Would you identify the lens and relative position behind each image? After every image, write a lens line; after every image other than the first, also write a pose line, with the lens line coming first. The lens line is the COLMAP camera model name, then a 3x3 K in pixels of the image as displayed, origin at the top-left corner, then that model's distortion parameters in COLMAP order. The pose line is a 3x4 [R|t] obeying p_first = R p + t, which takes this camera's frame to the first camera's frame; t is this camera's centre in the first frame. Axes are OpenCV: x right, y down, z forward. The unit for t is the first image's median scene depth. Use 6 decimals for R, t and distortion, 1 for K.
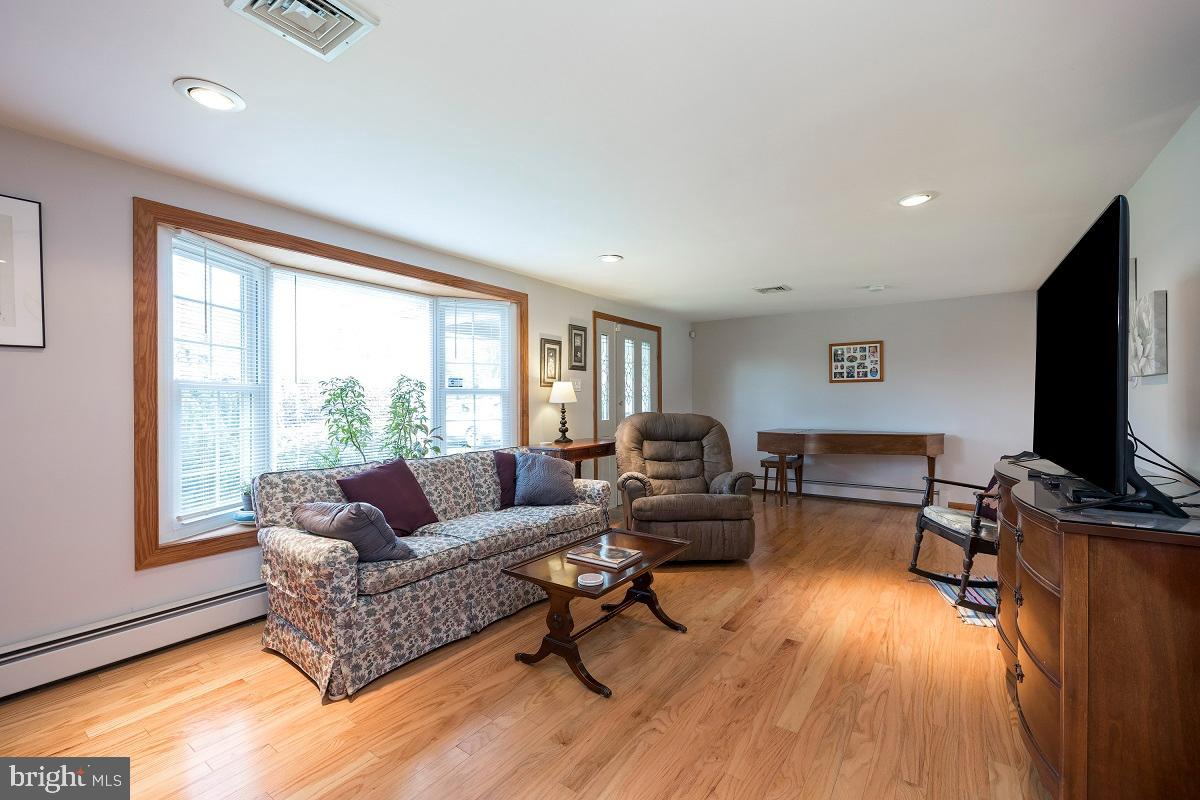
lens RADIAL K [[507.6, 0, 604.5], [0, 507.6, 402.6], [0, 0, 1]] dist [0.000985, 0.000436]
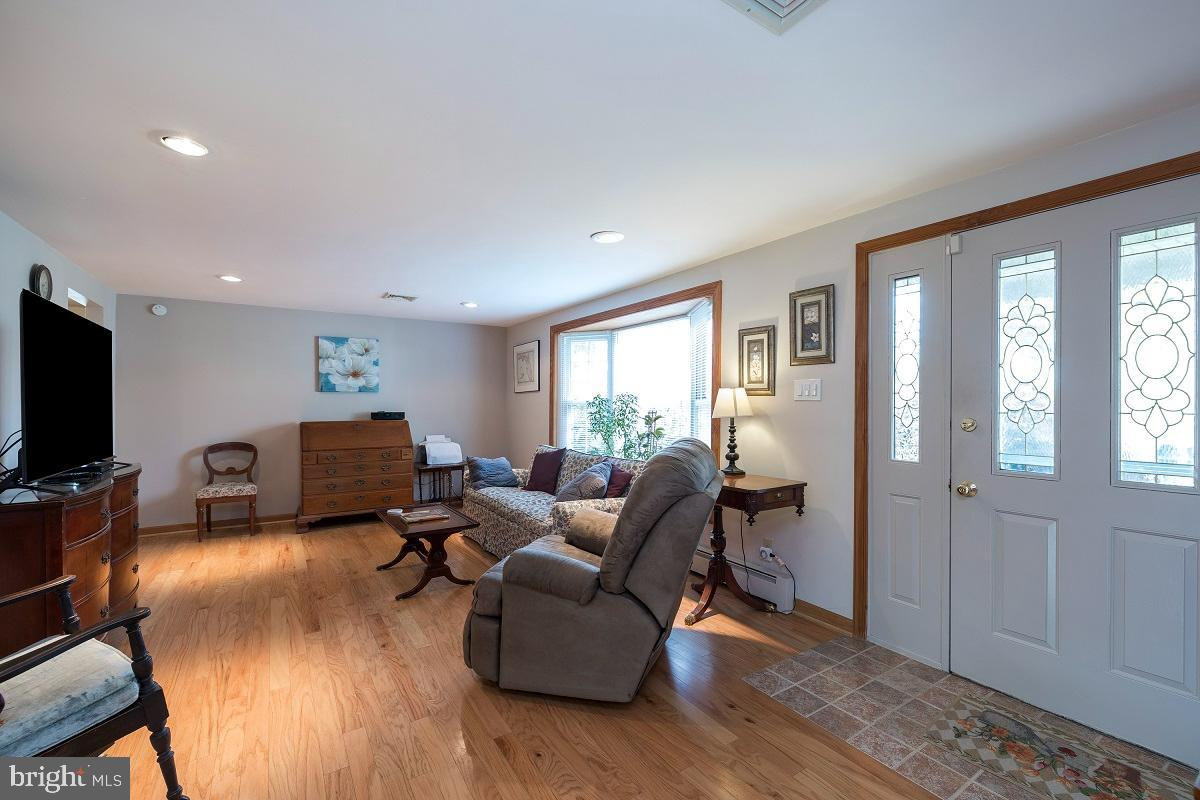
lens RADIAL K [[501.4, 0, 604.2], [0, 501.4, 404.0], [0, 0, 1]] dist [-0.002992, -0.000406]
pose [[-0.366291, 0.003535, -0.930494, 0.567294], [-0.004055, 0.999977, 0.005395, -0.019633], [0.930492, 0.005749, -0.366268, 0.975995]]
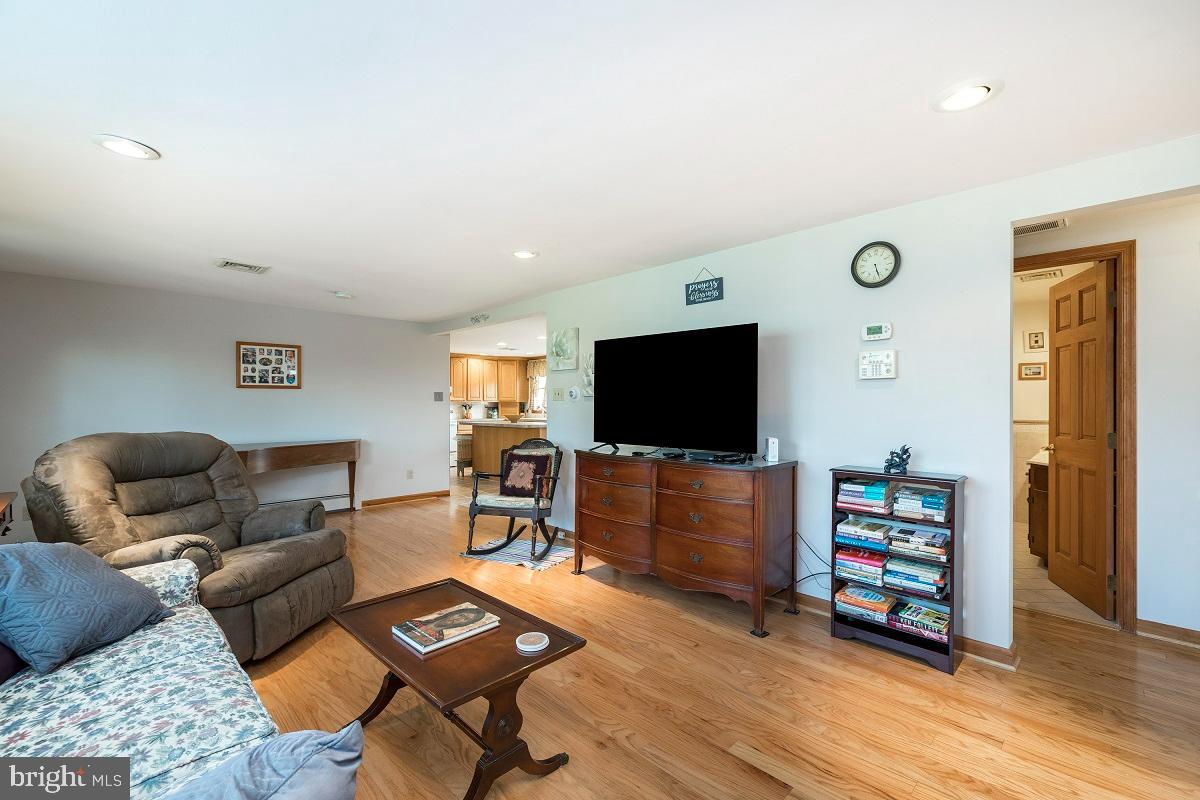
lens RADIAL K [[507.6, 0, 604.5], [0, 507.6, 402.6], [0, 0, 1]] dist [0.000985, 0.000436]
pose [[0.159170, 0.006010, 0.987233, -0.329987], [0.005170, 0.999963, -0.006921, -0.006817], [-0.987238, 0.006206, 0.159133, 0.317939]]
